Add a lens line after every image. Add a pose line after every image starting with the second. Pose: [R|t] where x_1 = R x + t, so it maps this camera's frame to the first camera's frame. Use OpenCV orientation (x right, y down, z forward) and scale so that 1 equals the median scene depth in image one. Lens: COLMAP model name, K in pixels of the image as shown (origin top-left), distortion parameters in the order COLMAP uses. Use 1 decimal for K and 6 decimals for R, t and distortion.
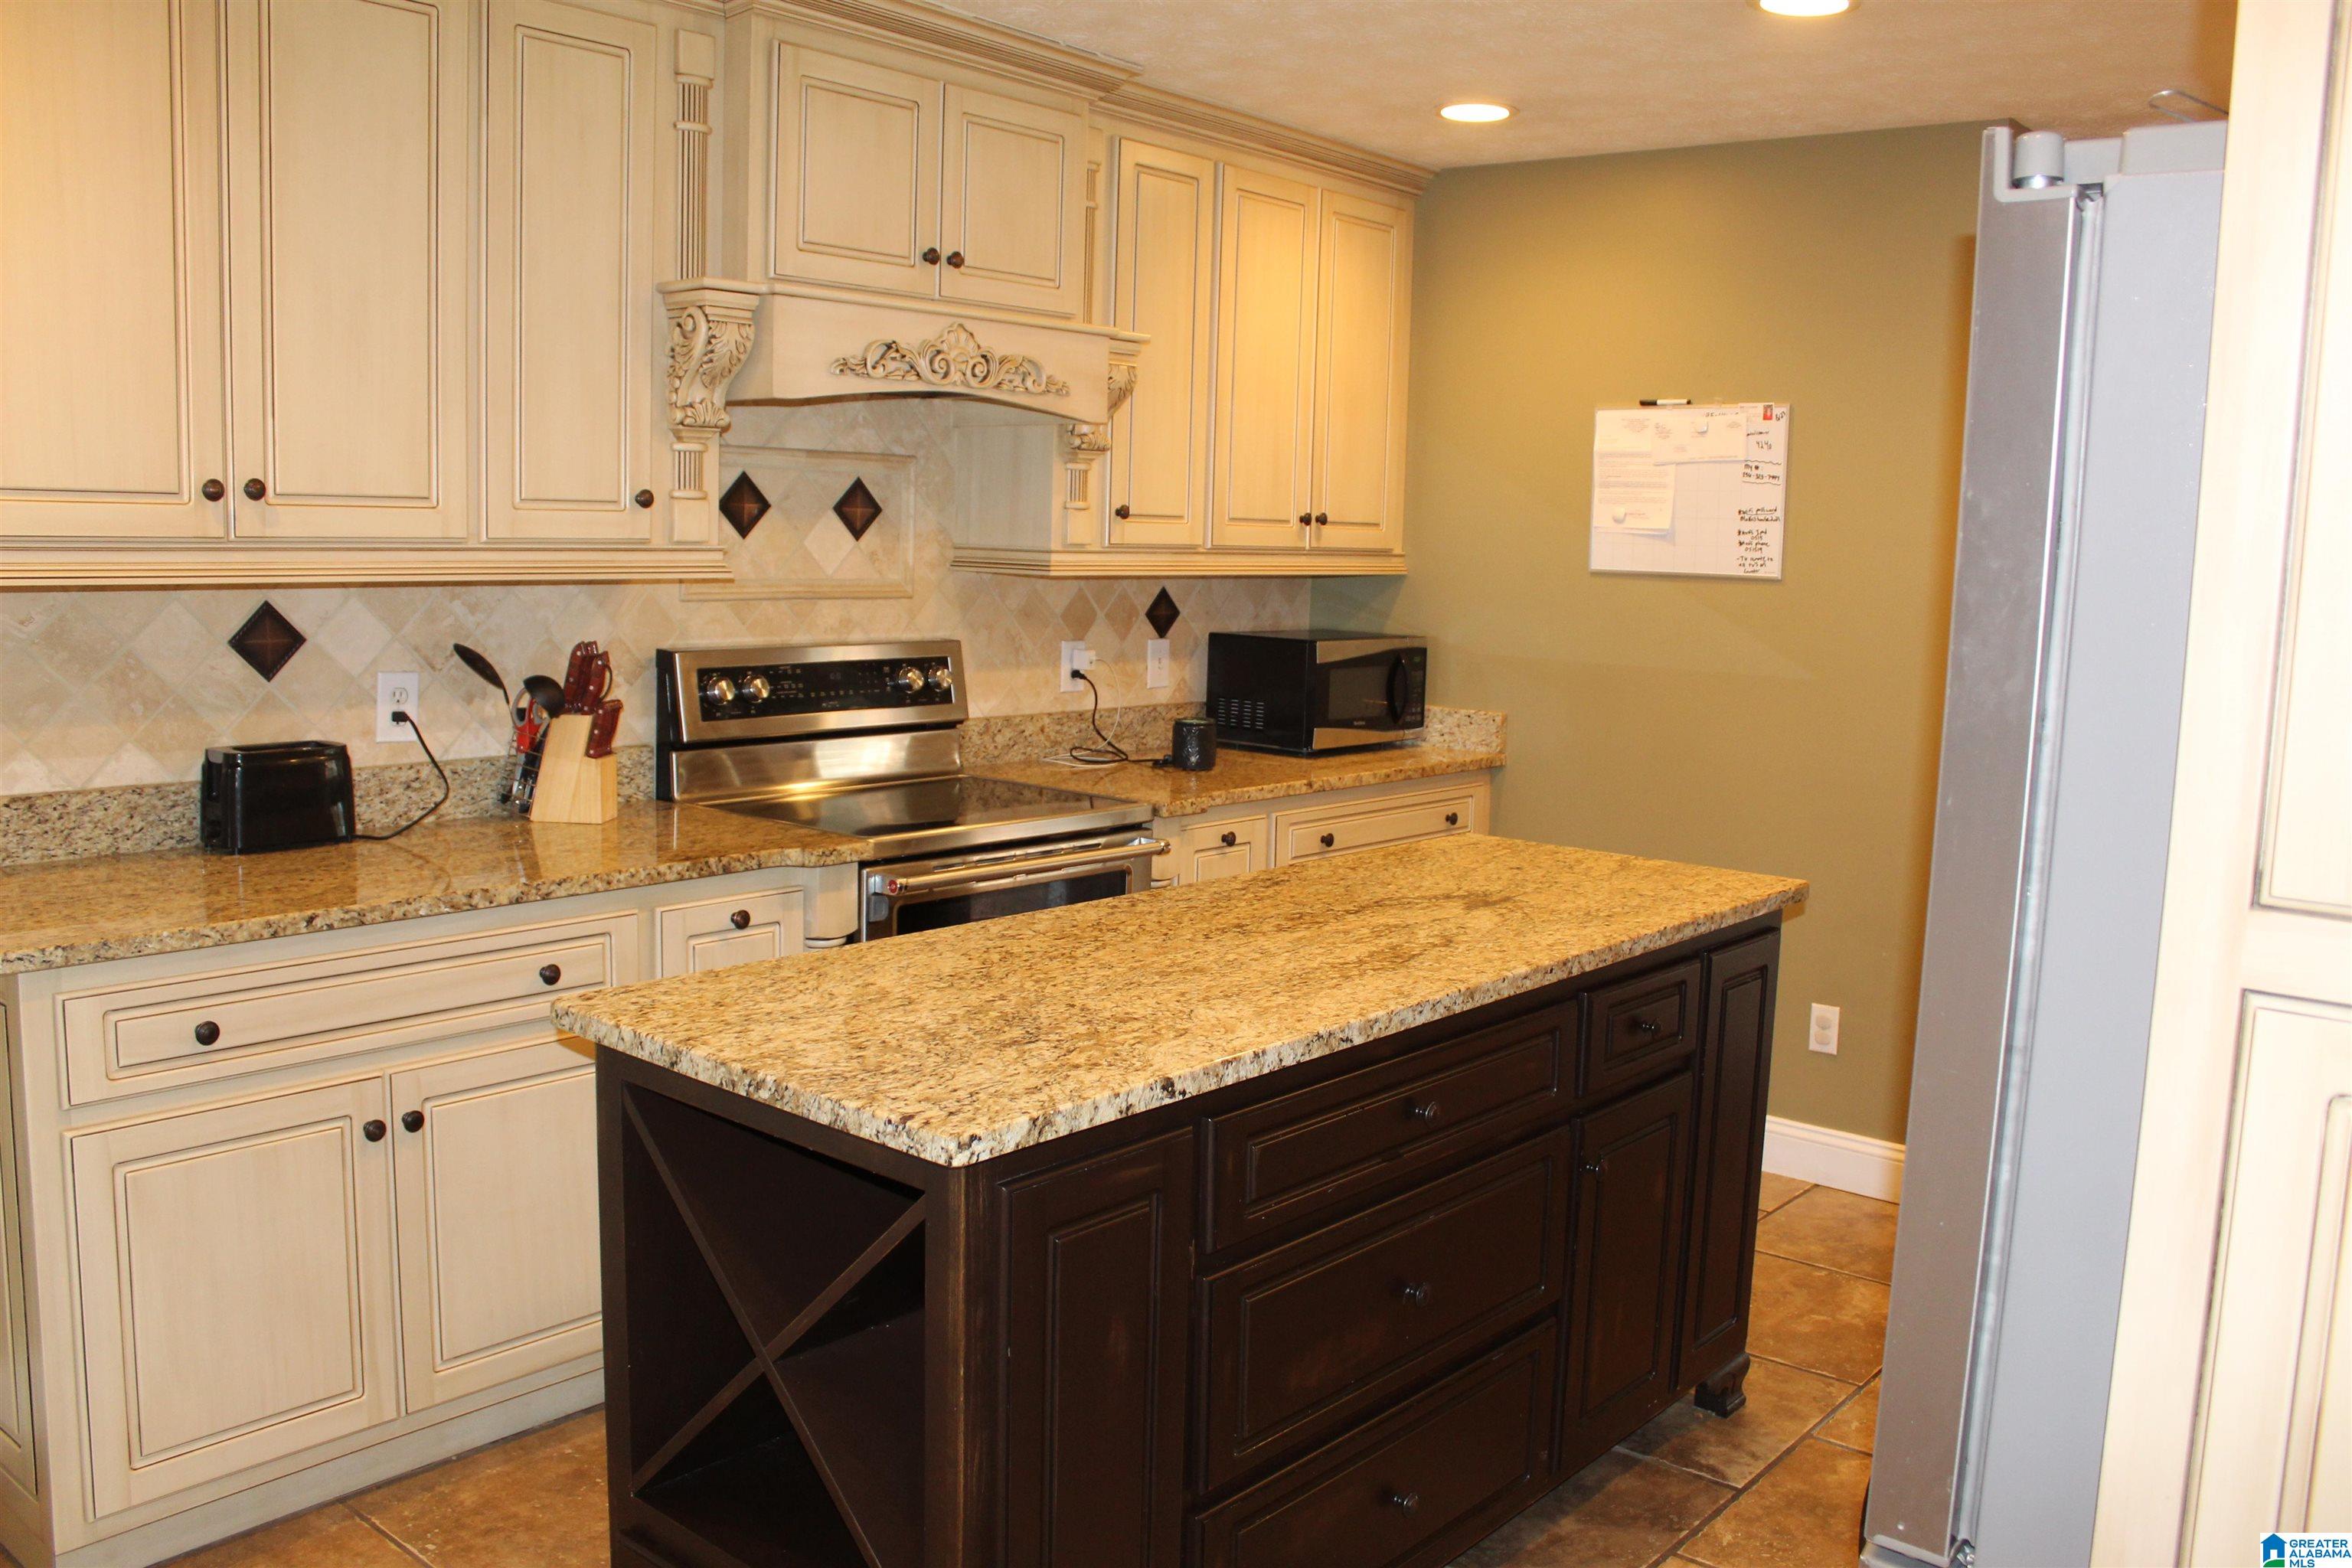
lens RADIAL K [[1945.6, 0, 1176.8], [0, 1945.6, 799.1], [0, 0, 1]] dist [-0.169857, 0.153043]
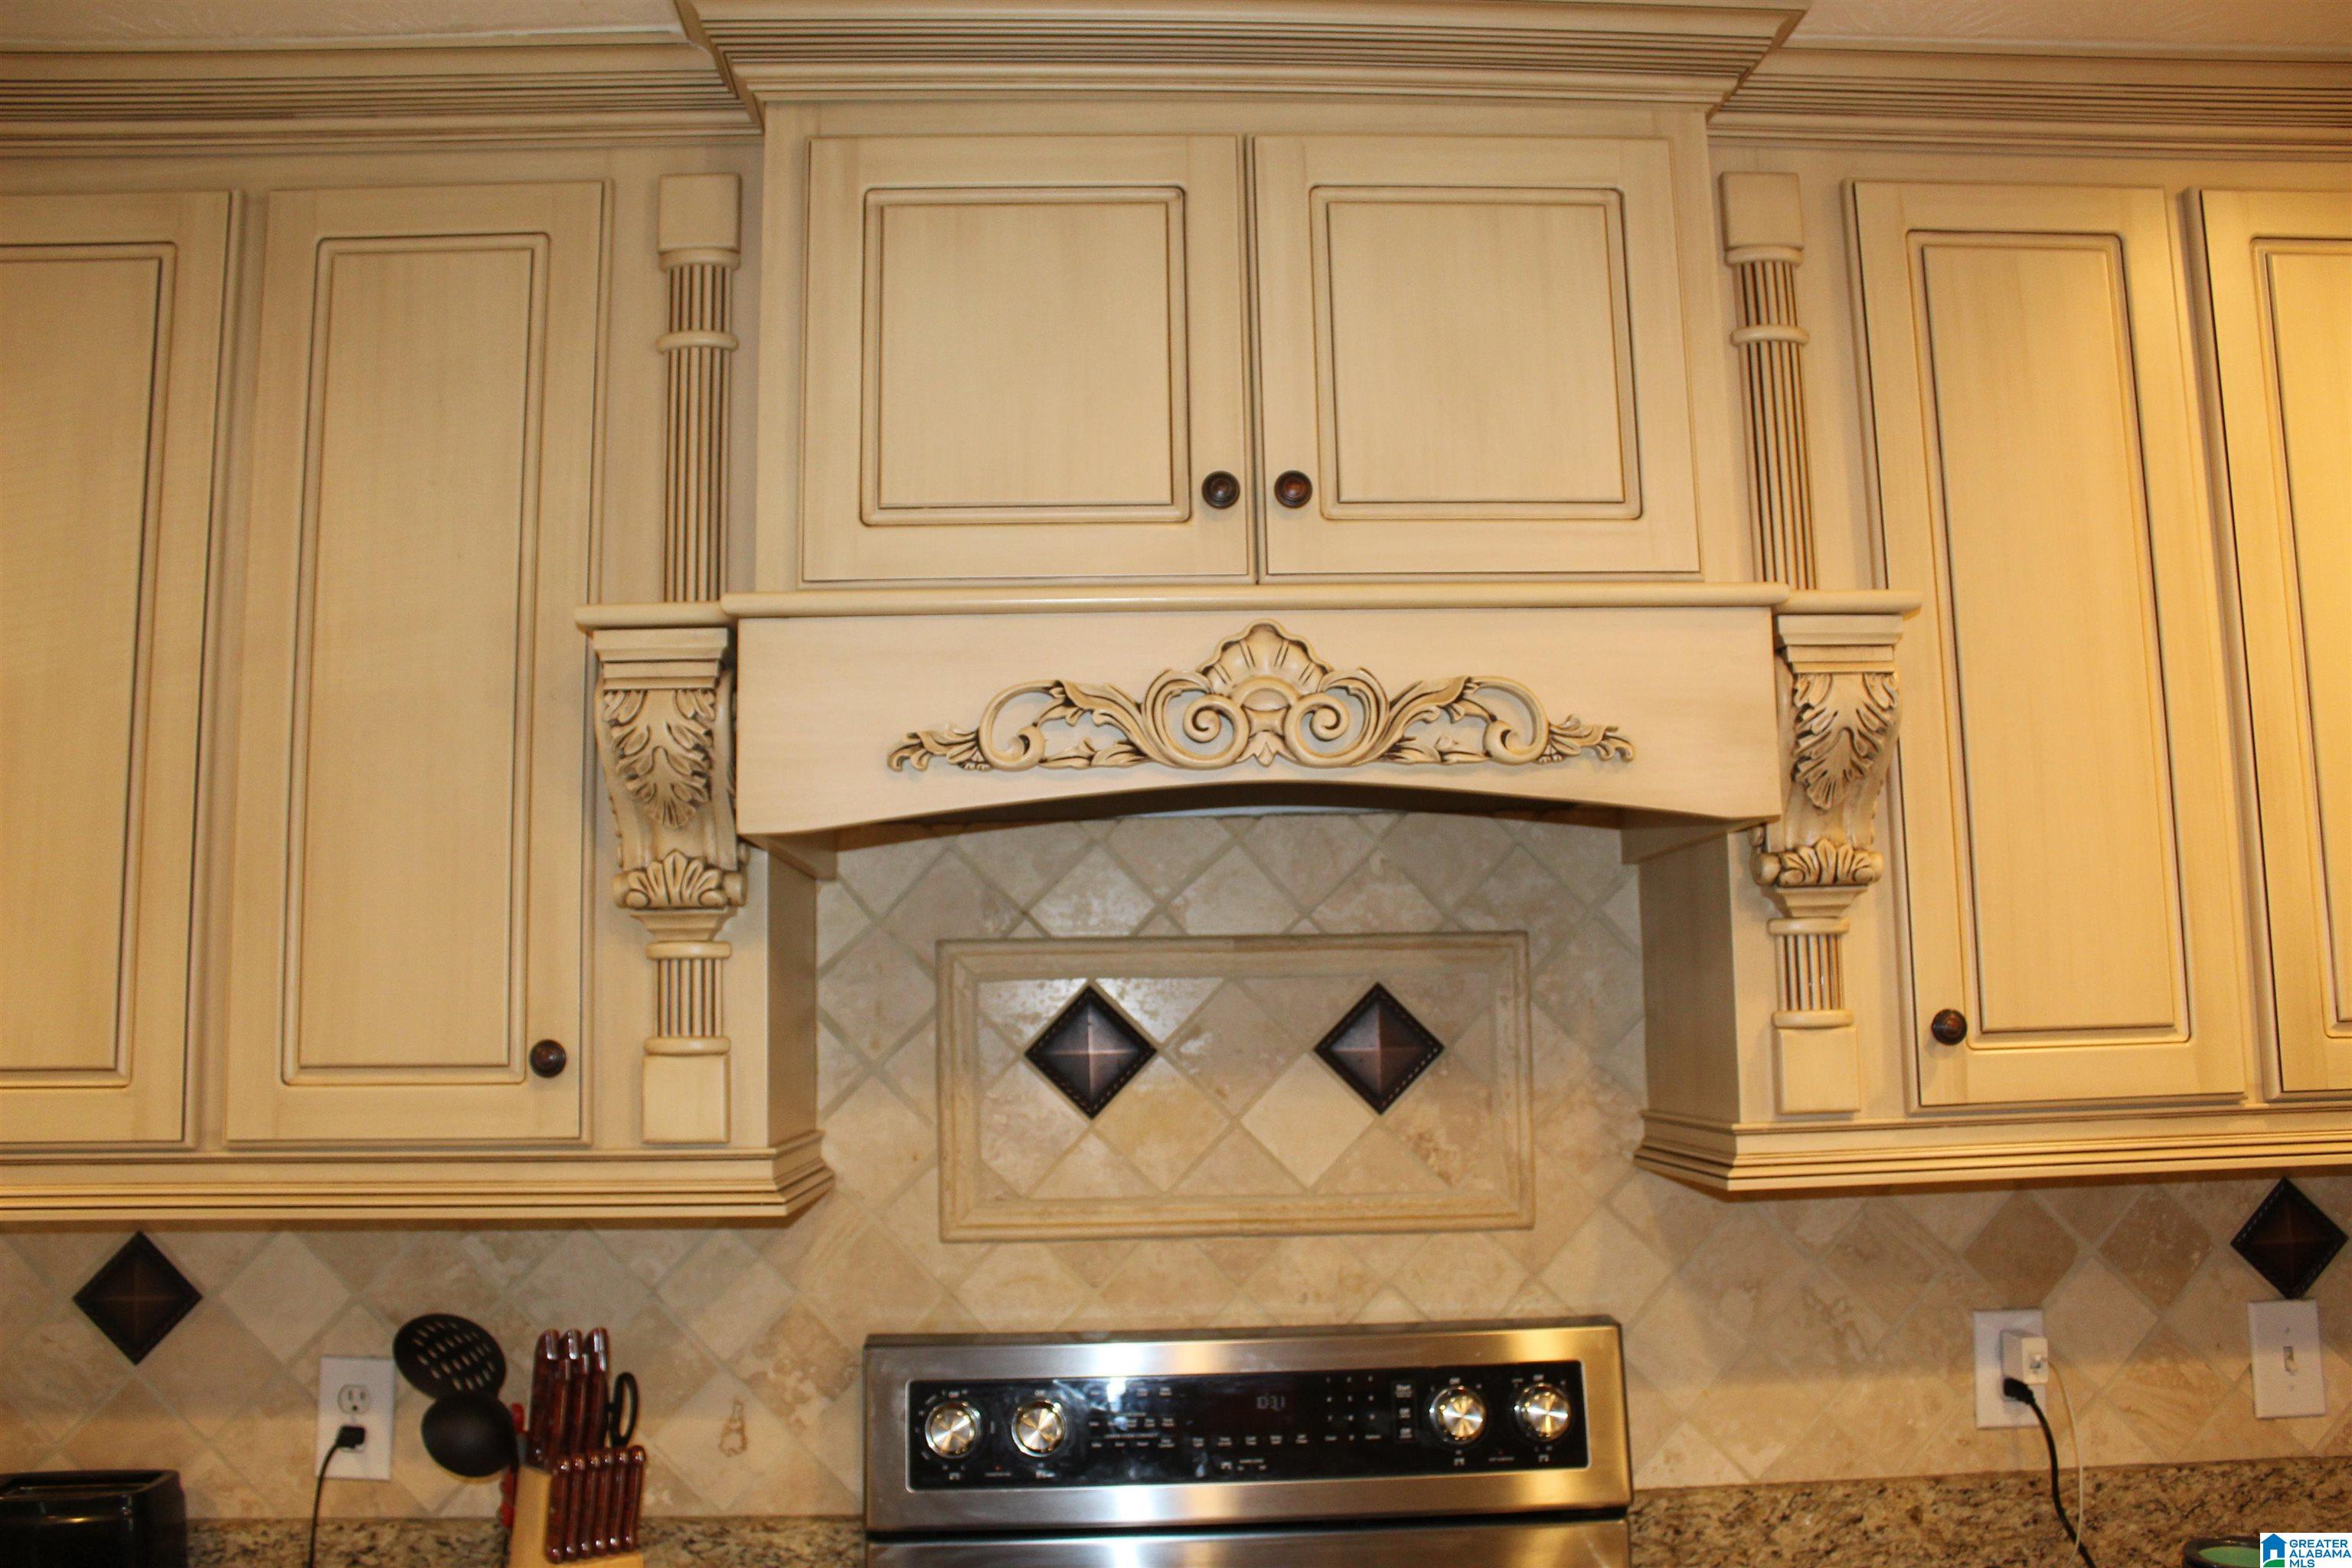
lens RADIAL K [[1945.6, 0, 1176.8], [0, 1945.6, 799.1], [0, 0, 1]] dist [-0.169857, 0.153043]
pose [[0.675855, -0.128668, -0.725716, 0.213046], [-0.063563, 0.970800, -0.231317, -0.122133], [0.734288, 0.202465, 0.647942, 0.813805]]
